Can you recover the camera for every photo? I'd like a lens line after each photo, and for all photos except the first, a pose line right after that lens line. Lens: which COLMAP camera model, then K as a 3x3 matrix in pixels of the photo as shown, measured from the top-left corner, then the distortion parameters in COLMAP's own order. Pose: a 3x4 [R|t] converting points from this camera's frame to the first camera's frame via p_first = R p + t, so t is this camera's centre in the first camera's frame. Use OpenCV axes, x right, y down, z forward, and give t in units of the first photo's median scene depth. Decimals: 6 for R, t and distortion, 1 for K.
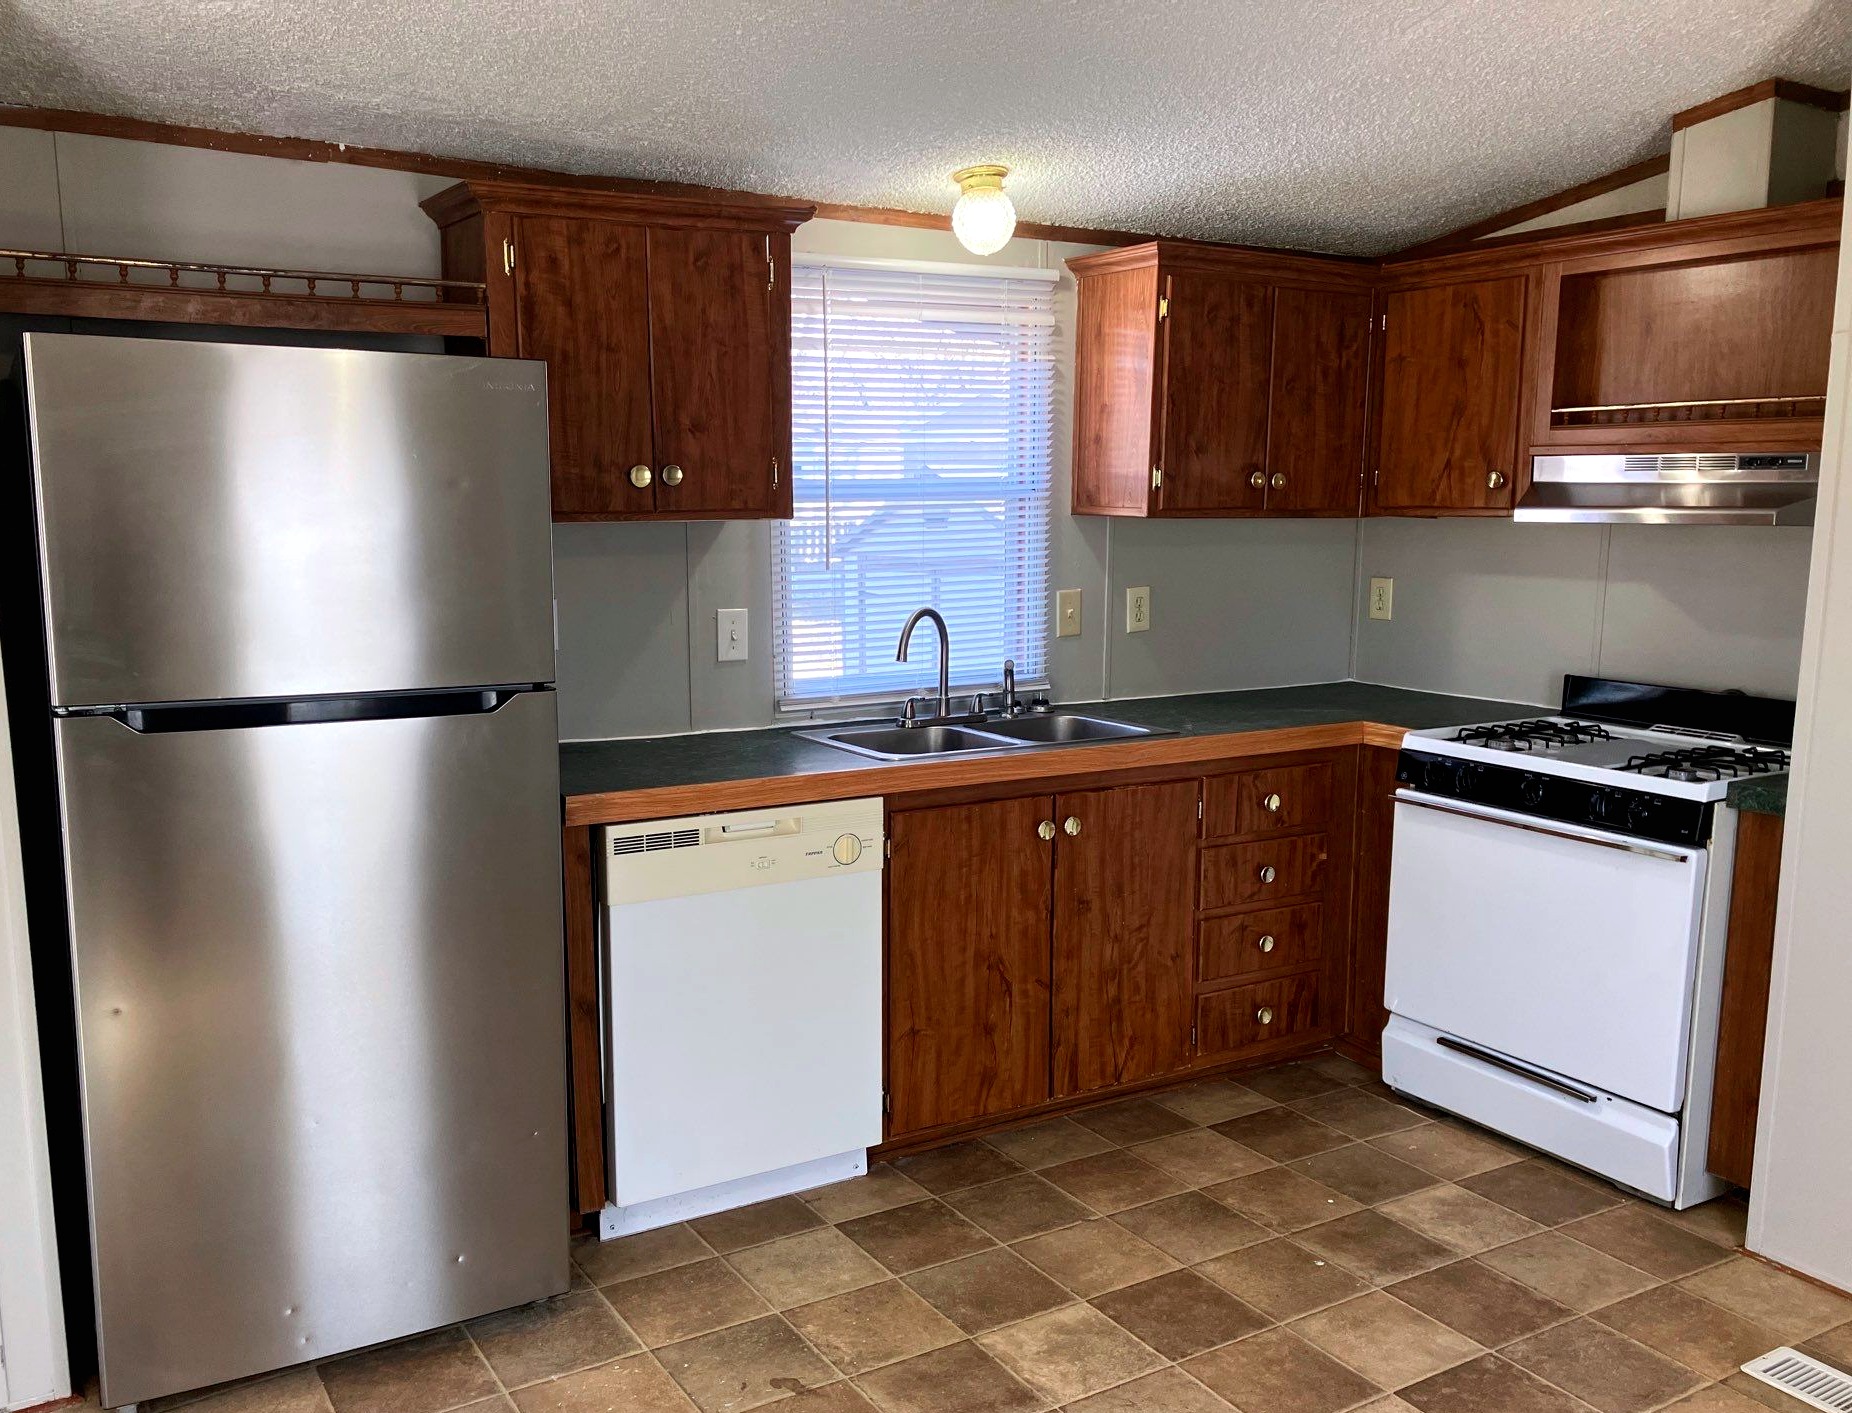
lens RADIAL K [[1545.7, 0, 890.4], [0, 1545.7, 743.0], [0, 0, 1]] dist [0.076918, -0.107442]
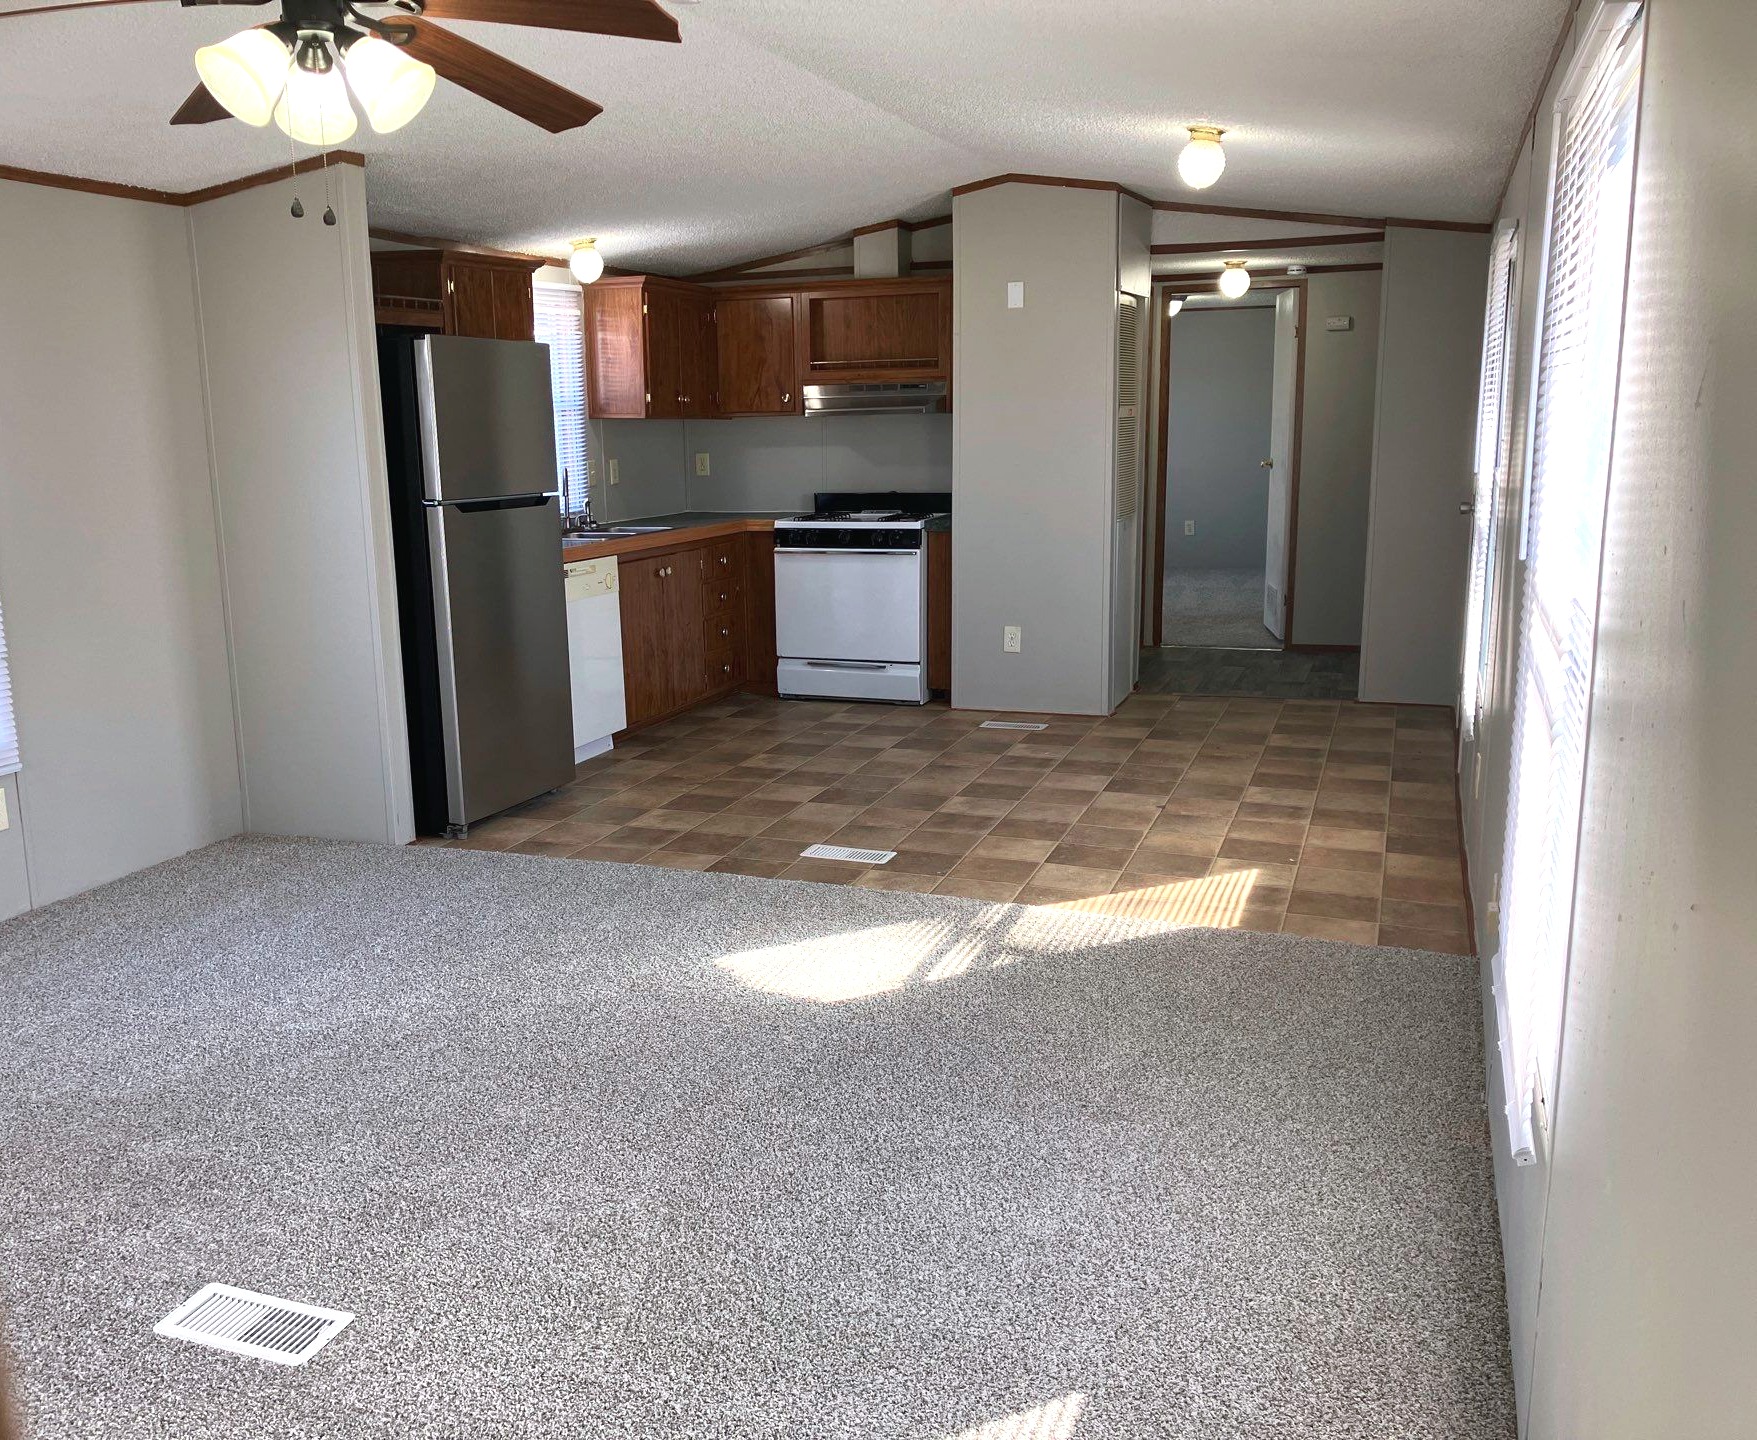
lens RADIAL K [[1557.3, 0, 794.9], [0, 1557.3, 723.8], [0, 0, 1]] dist [0.119592, -0.008687]
pose [[0.795870, -0.138667, 0.589374, -0.912375], [0.121698, 0.990191, 0.068633, 0.122396], [-0.593111, 0.017103, 0.804939, -0.687367]]
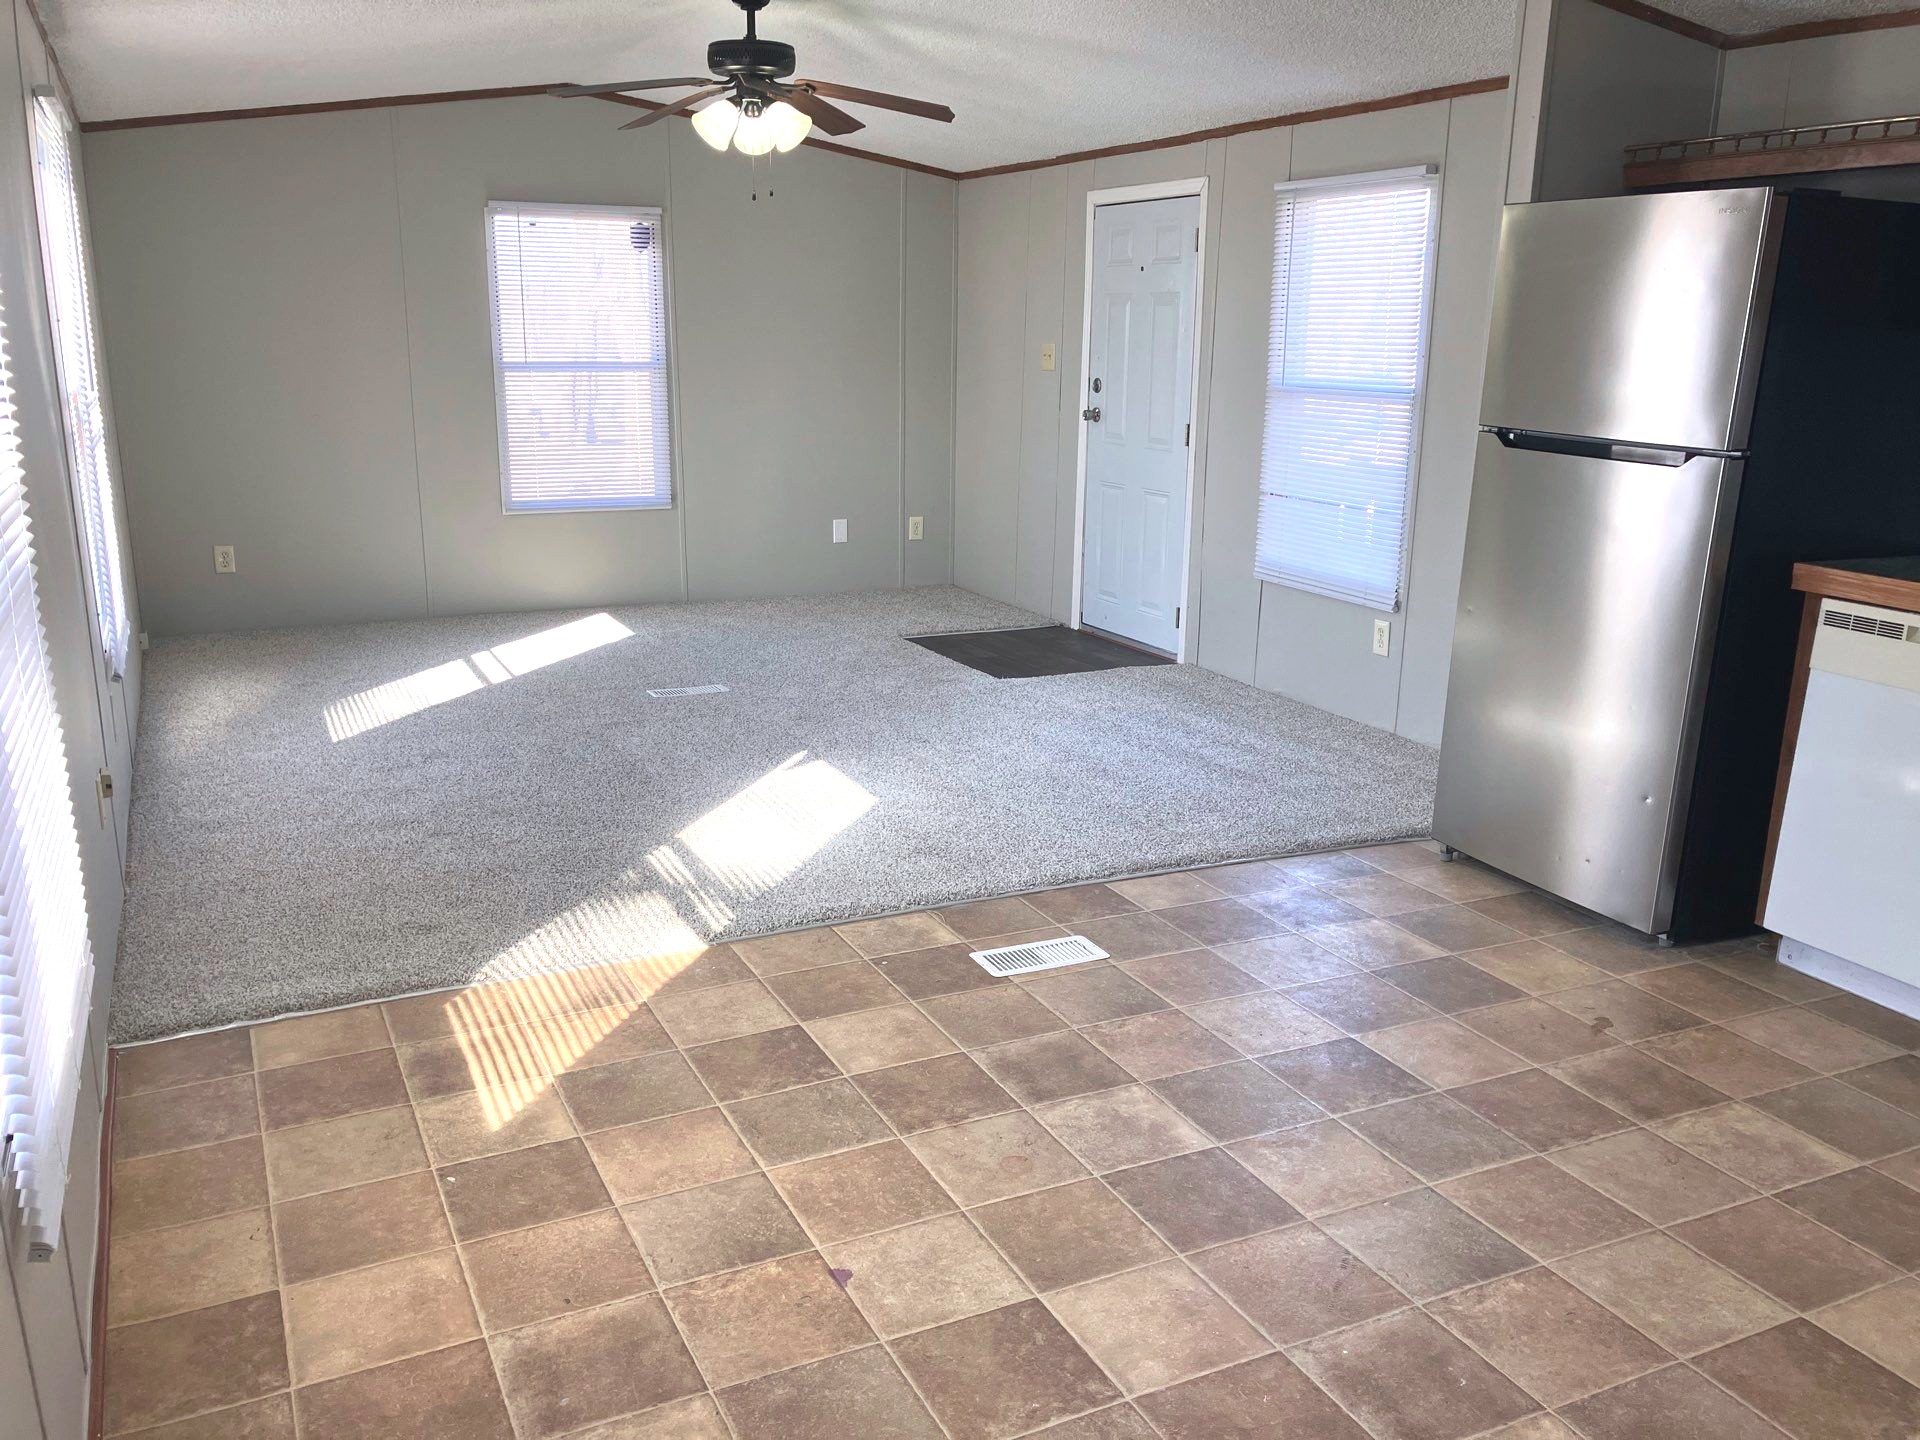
lens RADIAL K [[1577.0, 0, 937.8], [0, 1577.0, 718.7], [0, 0, 1]] dist [0.087983, -0.080873]
pose [[-0.104161, 0.239026, -0.965410, 0.796930], [-0.187415, 0.948583, 0.255081, -0.031211], [0.976743, 0.207502, -0.054009, 0.342638]]
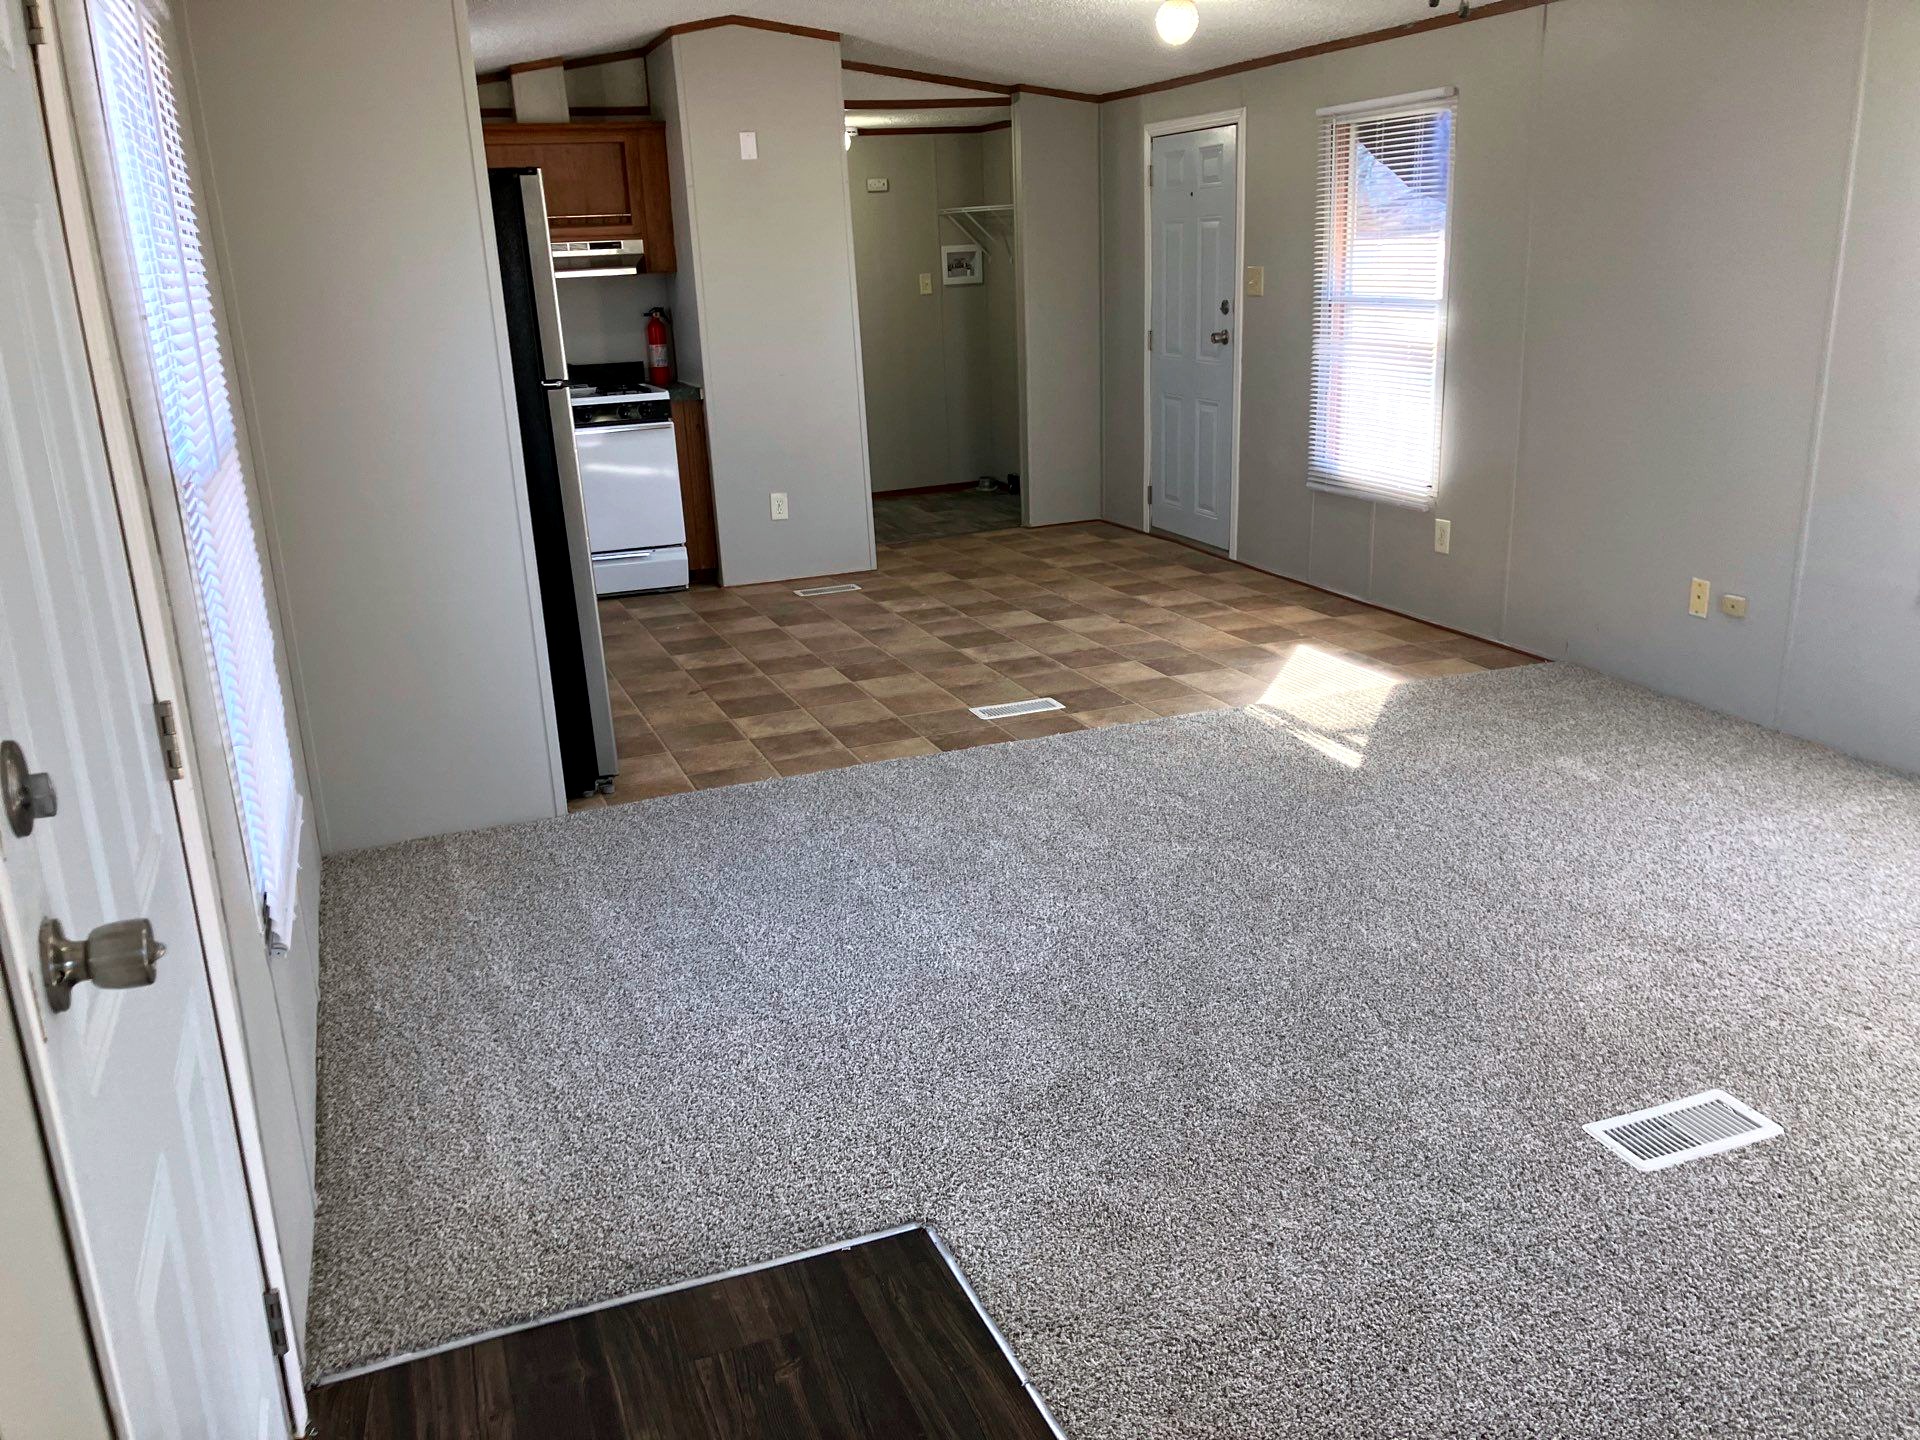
lens RADIAL K [[1577.0, 0, 937.8], [0, 1577.0, 718.7], [0, 0, 1]] dist [0.087983, -0.080873]
pose [[0.192375, -0.290946, 0.937199, -1.392953], [0.209081, 0.945261, 0.250532, -0.016211], [-0.958789, 0.147754, 0.242676, 0.114661]]
